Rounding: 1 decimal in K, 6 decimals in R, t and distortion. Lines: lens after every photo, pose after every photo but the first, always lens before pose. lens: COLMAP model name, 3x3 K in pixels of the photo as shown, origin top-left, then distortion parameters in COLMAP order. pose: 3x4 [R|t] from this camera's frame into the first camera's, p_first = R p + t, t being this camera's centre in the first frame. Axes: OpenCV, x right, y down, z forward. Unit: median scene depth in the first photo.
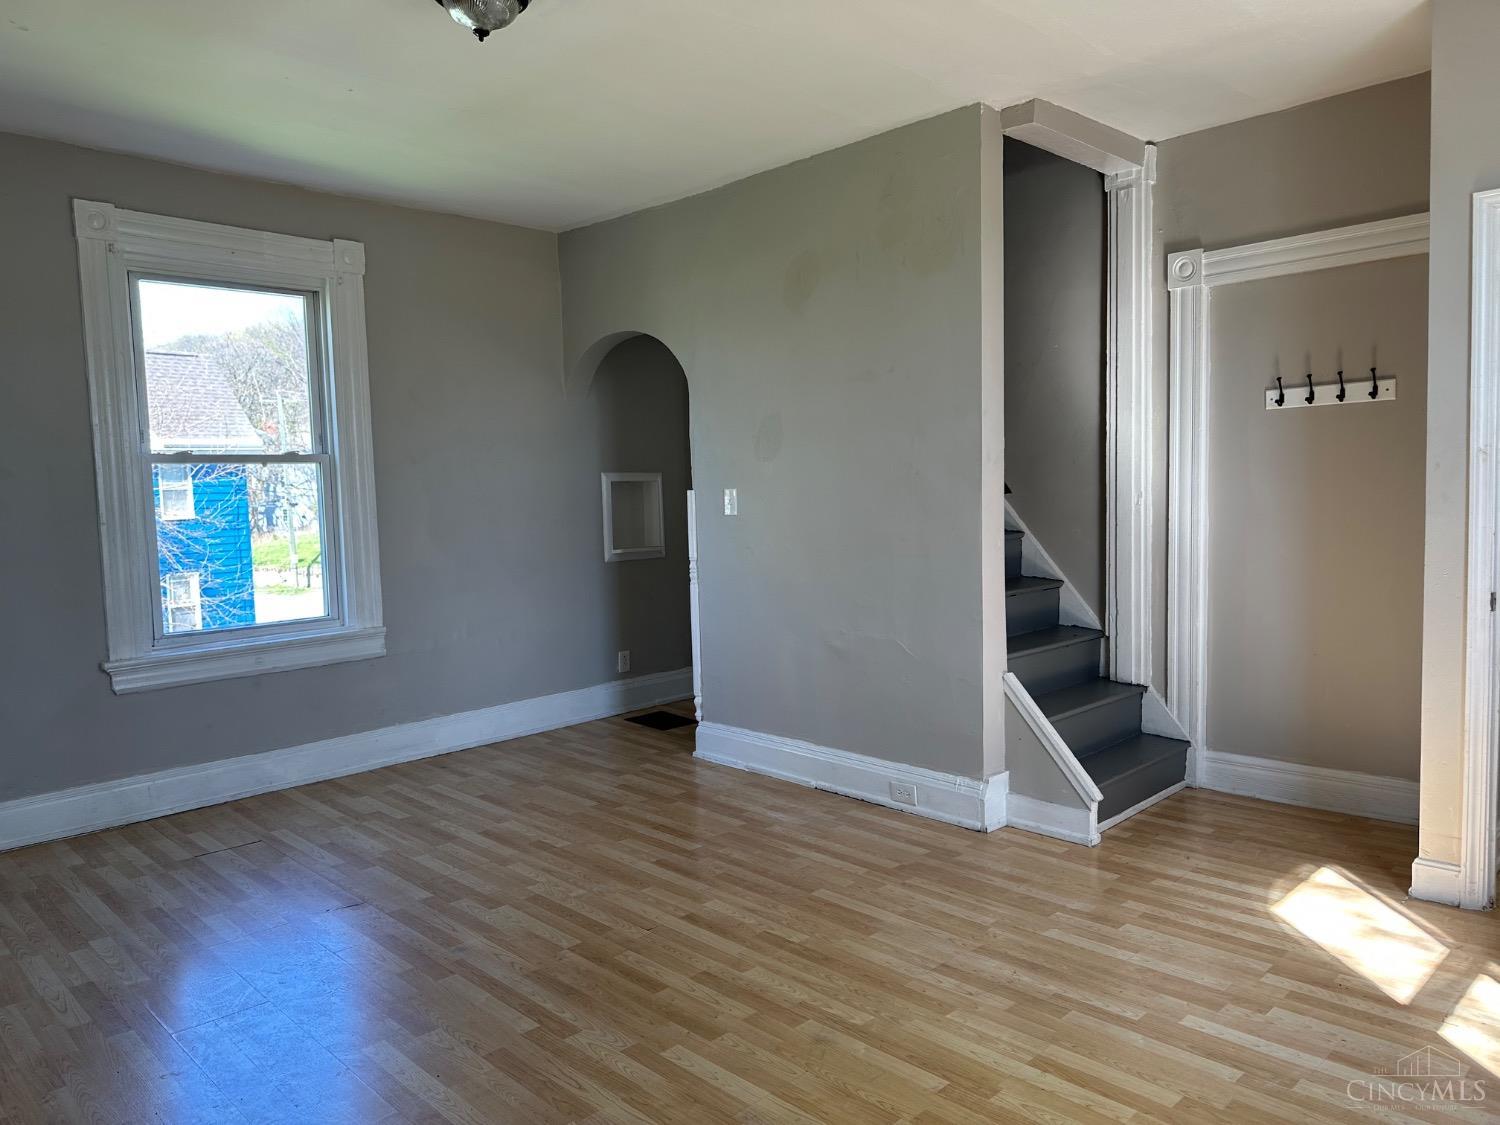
lens RADIAL K [[1040.6, 0, 754.9], [0, 1040.6, 559.3], [0, 0, 1]] dist [0.019566, -0.019761]
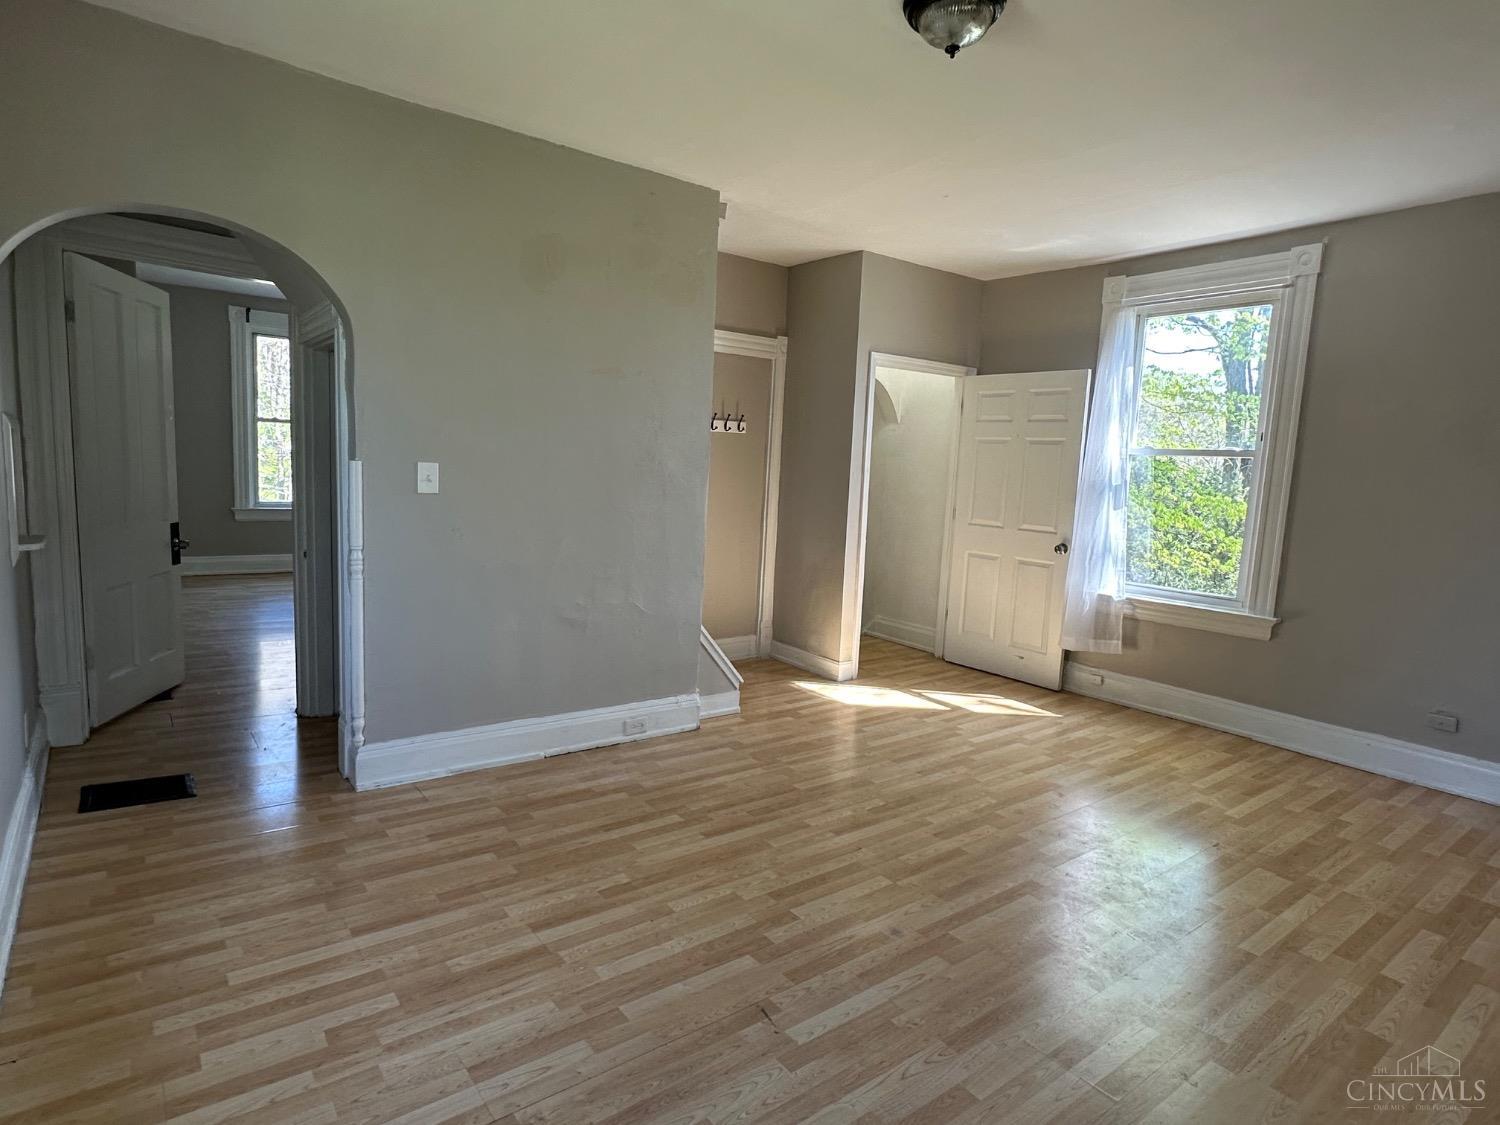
lens RADIAL K [[837.9, 0, 758.6], [0, 837.9, 563.7], [0, 0, 1]] dist [-0.016148, -0.000883]
pose [[0.143986, -0.095459, 0.984965, -0.837055], [0.028809, 0.995319, 0.092251, -0.049460], [-0.989160, 0.015093, 0.146063, 0.787926]]
